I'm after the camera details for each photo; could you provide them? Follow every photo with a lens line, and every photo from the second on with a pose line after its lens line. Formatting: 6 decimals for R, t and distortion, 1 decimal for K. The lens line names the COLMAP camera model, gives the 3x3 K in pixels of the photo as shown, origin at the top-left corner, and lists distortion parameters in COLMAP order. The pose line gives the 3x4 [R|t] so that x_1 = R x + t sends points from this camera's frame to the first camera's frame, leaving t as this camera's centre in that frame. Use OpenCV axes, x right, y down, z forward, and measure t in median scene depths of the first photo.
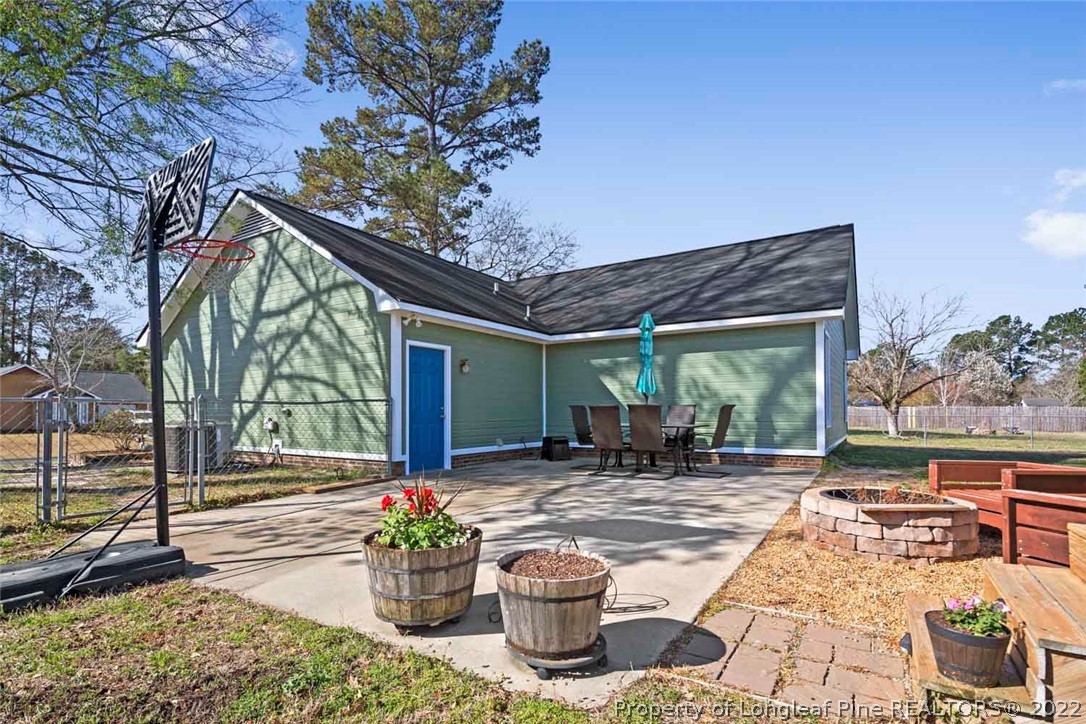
lens RADIAL K [[526.4, 0, 540.2], [0, 526.4, 406.4], [0, 0, 1]] dist [-0.000223, -0.000376]
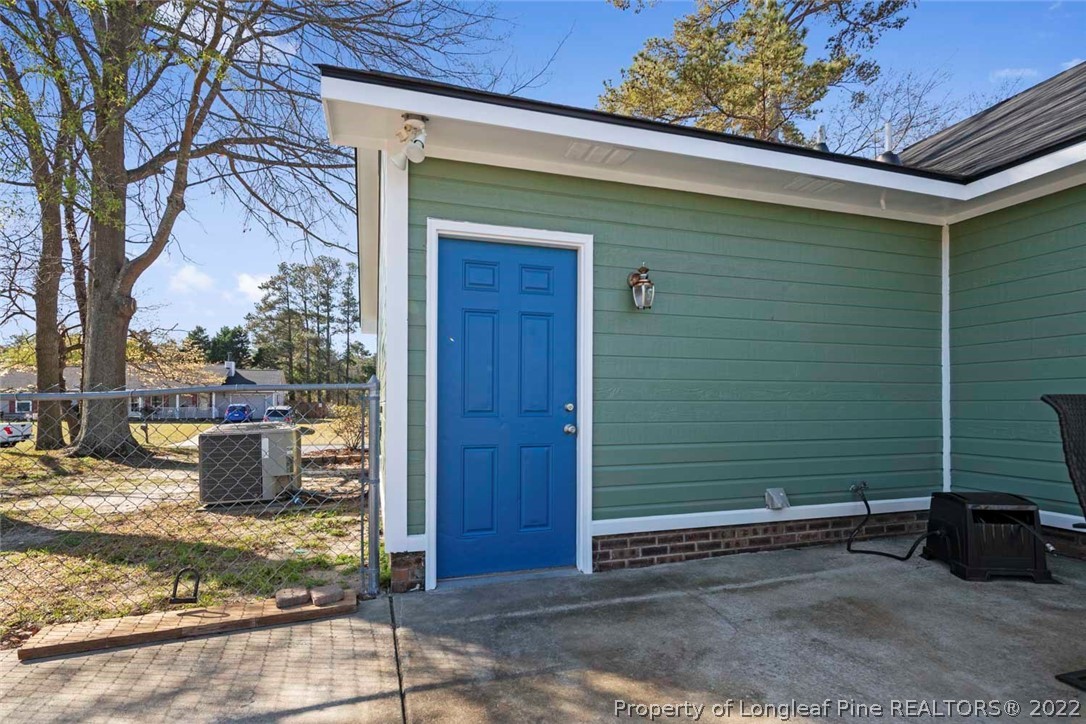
lens RADIAL K [[526.4, 0, 540.2], [0, 526.4, 406.4], [0, 0, 1]] dist [-0.000223, -0.000376]
pose [[0.761182, 0.003615, -0.648528, 0.034343], [0.005272, 0.999917, 0.011761, -0.000605], [0.648517, -0.012372, 0.761100, 0.620516]]
